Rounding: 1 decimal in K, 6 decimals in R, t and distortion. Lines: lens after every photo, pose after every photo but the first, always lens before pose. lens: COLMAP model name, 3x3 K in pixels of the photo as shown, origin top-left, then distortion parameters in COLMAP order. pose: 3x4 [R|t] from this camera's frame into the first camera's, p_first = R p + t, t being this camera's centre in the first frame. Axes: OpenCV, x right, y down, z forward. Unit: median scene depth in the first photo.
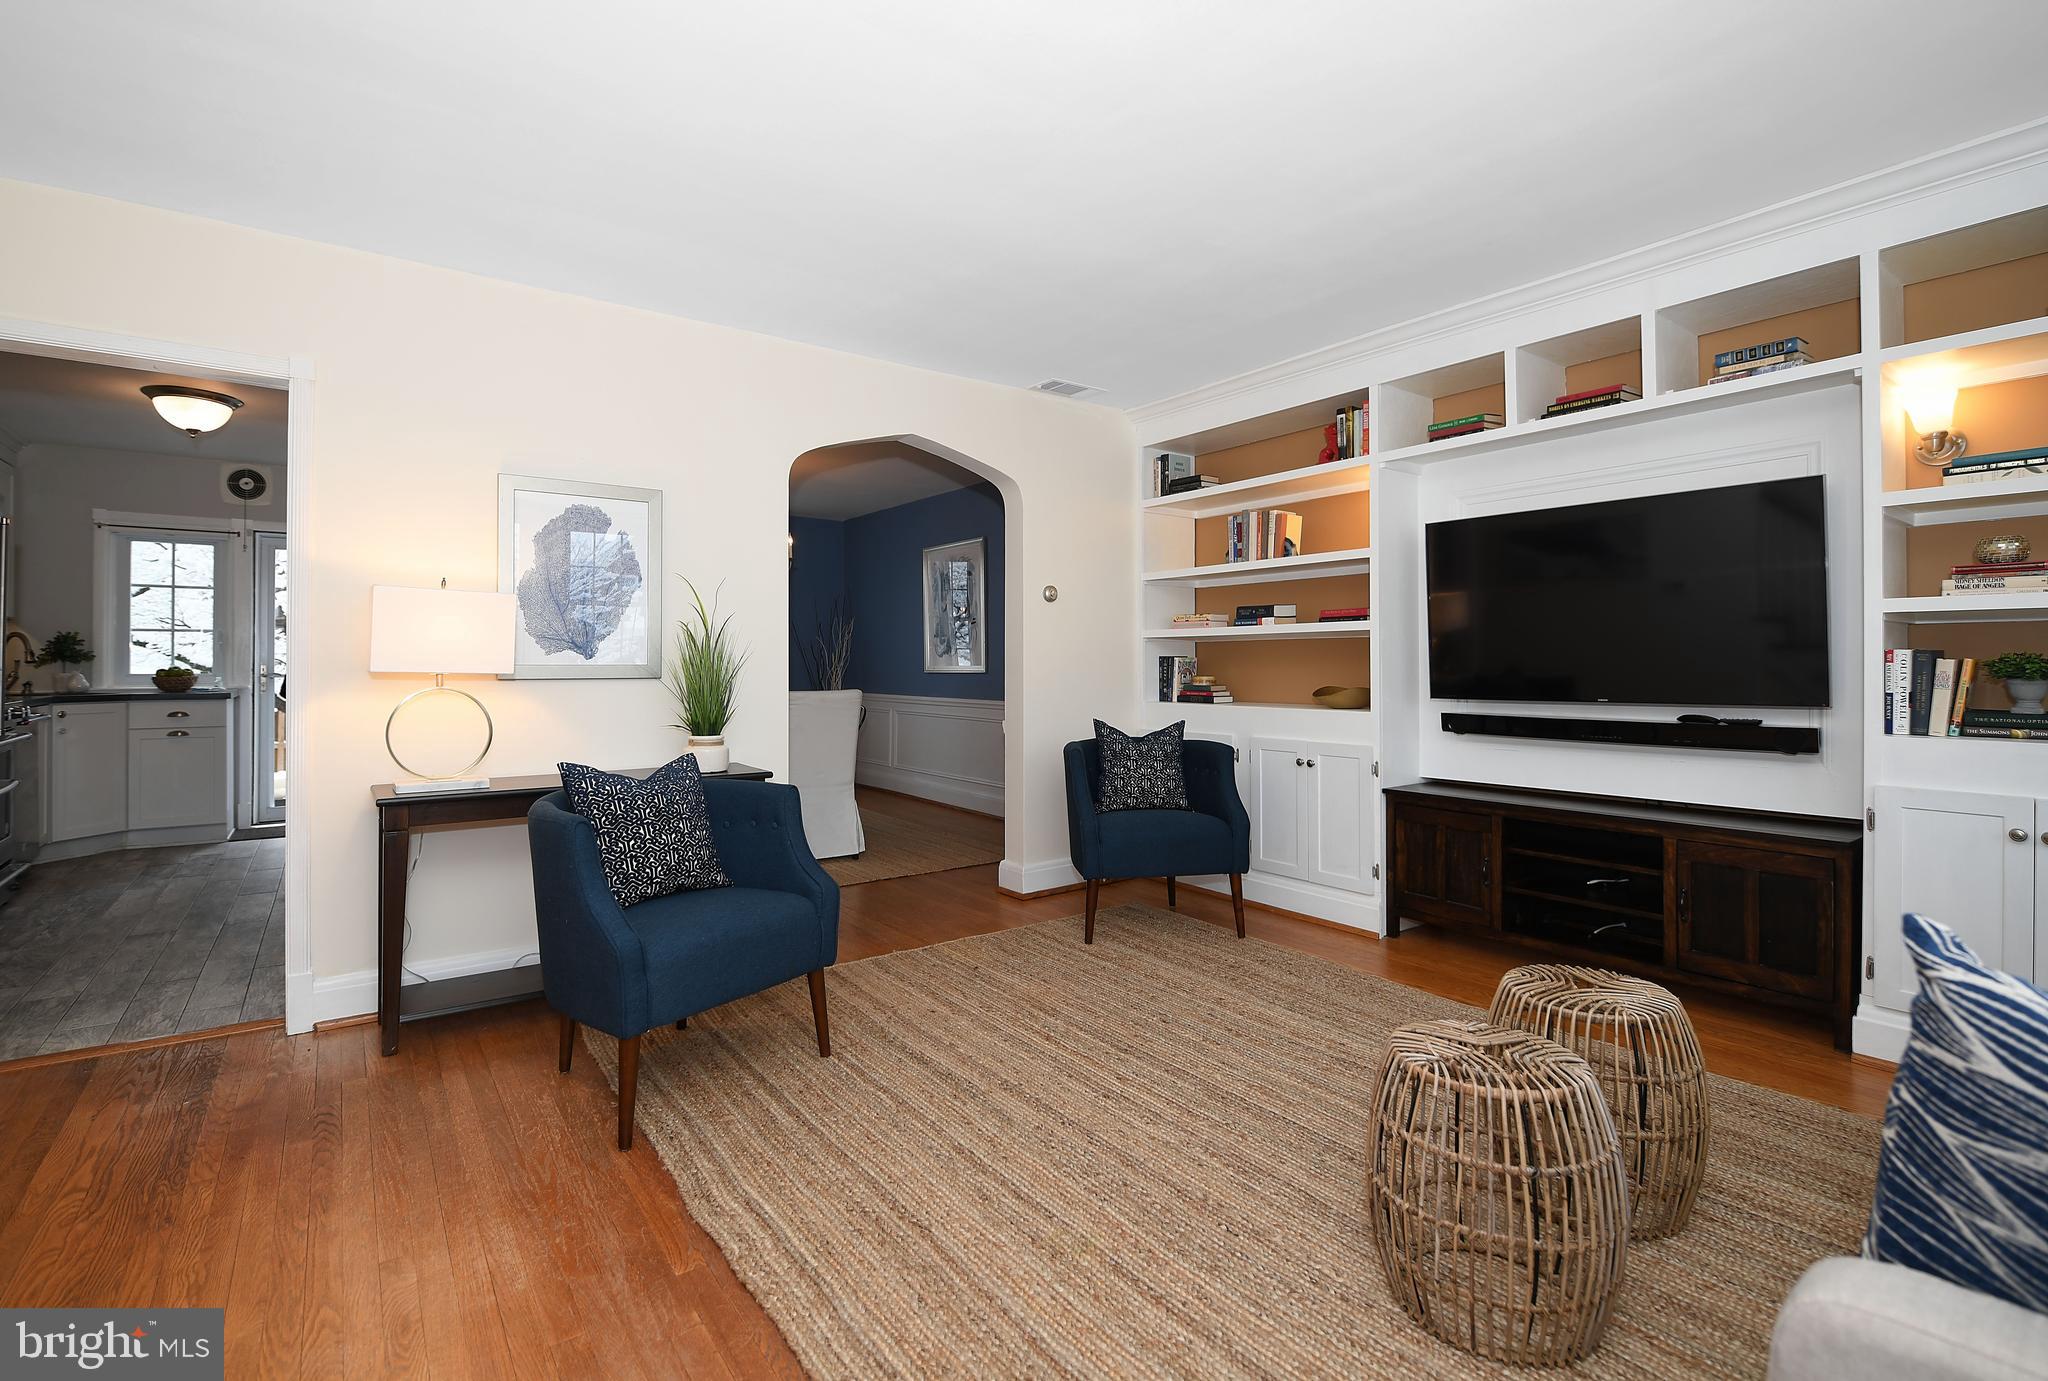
lens RADIAL K [[936.8, 0, 1022.6], [0, 936.8, 672.6], [0, 0, 1]] dist [-0.001523, -0.000503]
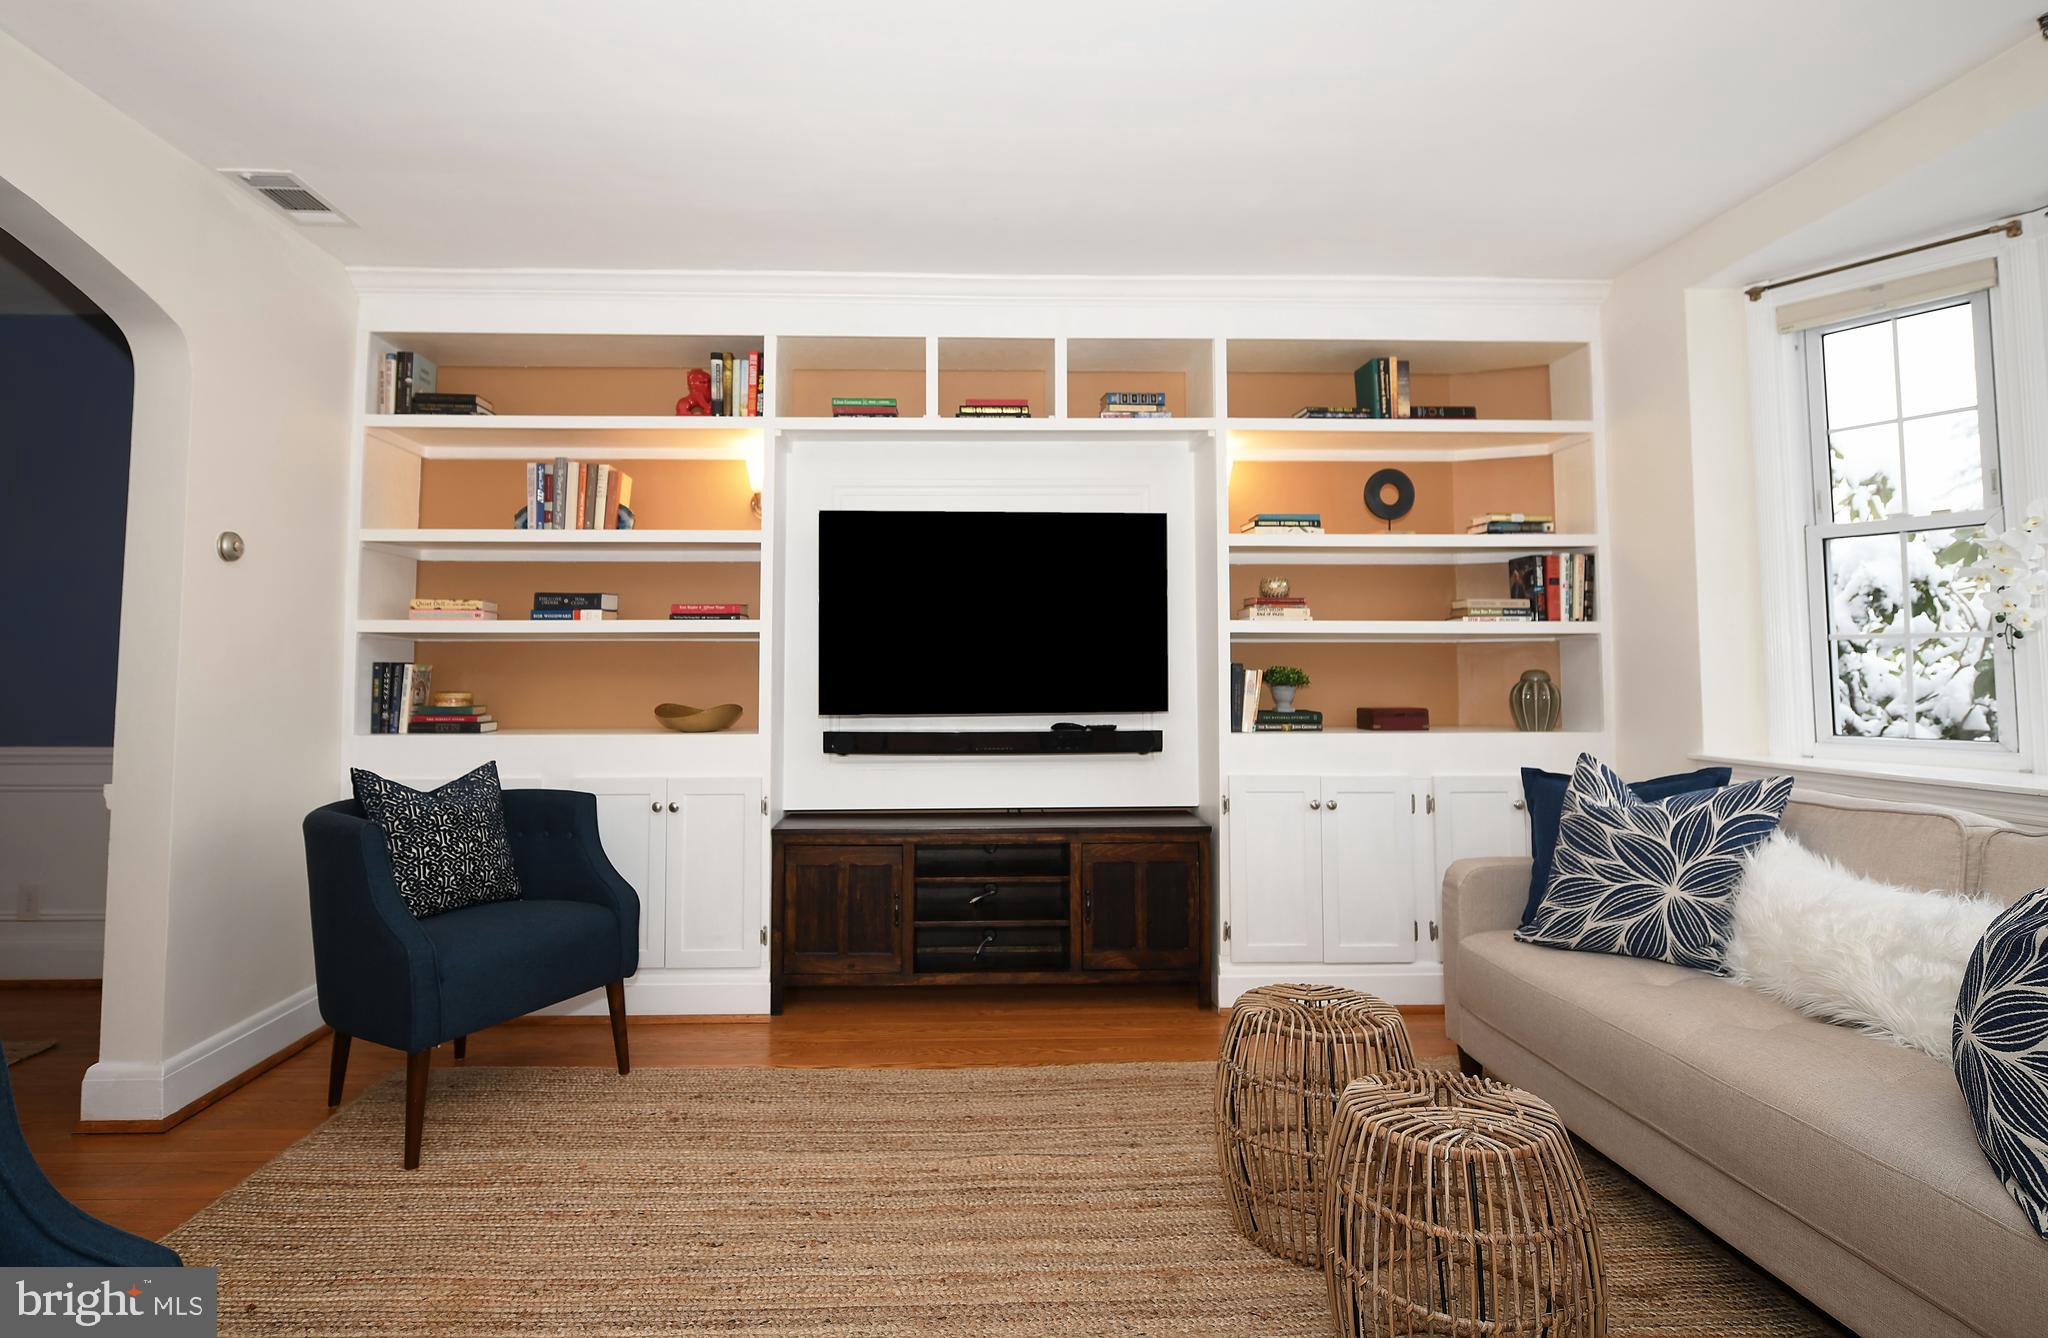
lens RADIAL K [[1045.2, 0, 962.6], [0, 1045.2, 615.3], [0, 0, 1]] dist [-0.003280, -0.000788]
pose [[0.568273, 0.048110, 0.821433, -0.269338], [0.007970, 0.997921, -0.063961, -0.001046], [-0.822802, 0.042894, 0.566707, 0.348961]]
